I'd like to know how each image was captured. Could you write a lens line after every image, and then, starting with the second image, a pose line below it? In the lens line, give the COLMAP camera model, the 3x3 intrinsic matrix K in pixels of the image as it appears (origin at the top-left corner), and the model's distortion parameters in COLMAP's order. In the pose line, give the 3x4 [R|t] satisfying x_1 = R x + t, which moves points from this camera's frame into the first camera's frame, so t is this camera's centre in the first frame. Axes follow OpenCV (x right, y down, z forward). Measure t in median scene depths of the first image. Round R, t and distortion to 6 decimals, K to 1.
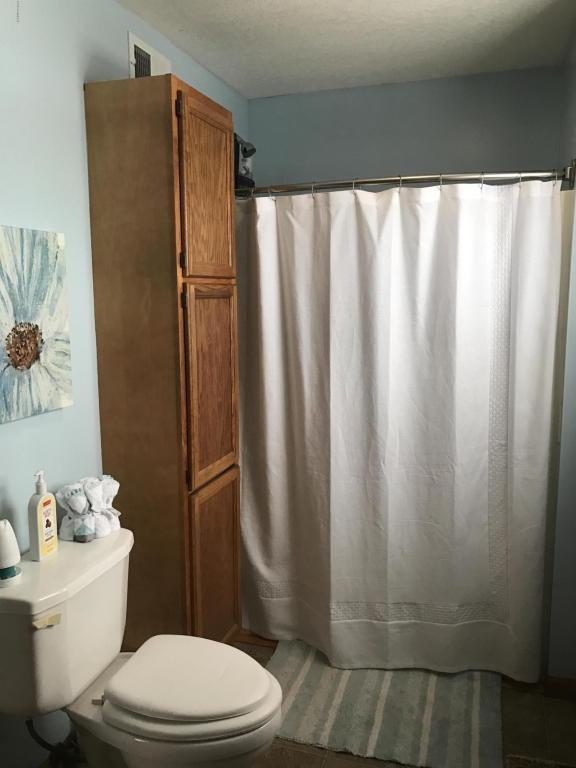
lens RADIAL K [[629.9, 0, 289.8], [0, 629.9, 384.7], [0, 0, 1]] dist [0.018648, -0.000028]
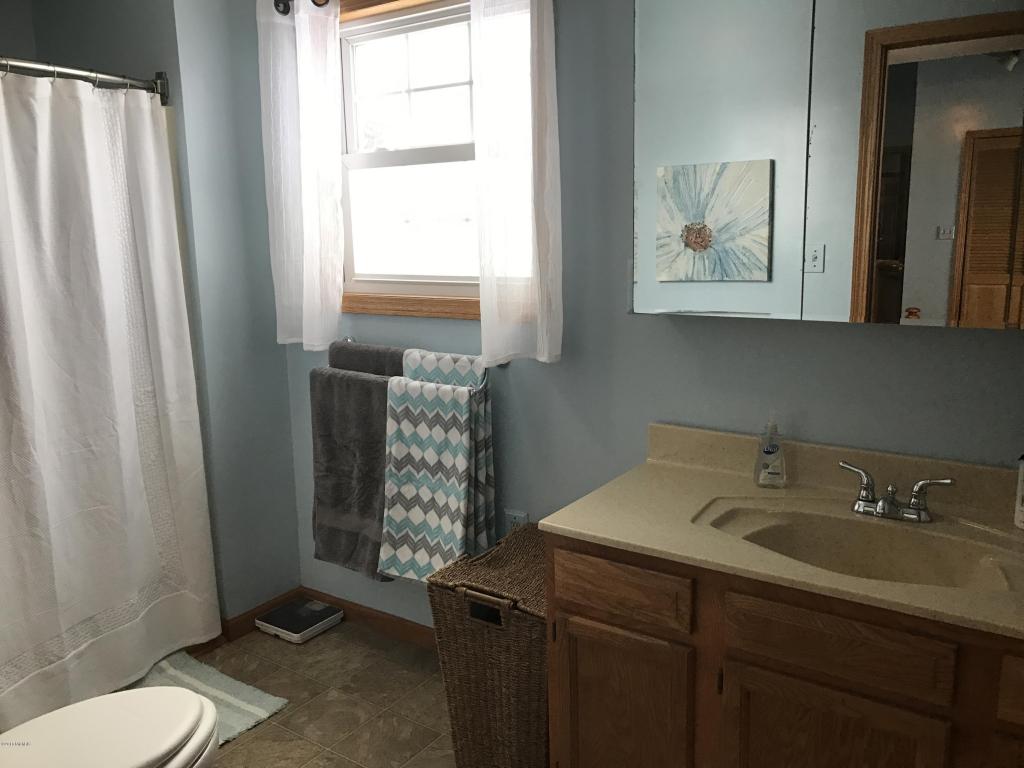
lens RADIAL K [[839.9, 0, 513.5], [0, 839.9, 382.6], [0, 0, 1]] dist [0.018648, -0.000028]
pose [[0.312893, -0.180797, 0.932422, -0.586295], [0.164755, 0.977164, 0.134186, 0.009521], [-0.935389, 0.111636, 0.335535, 0.135435]]
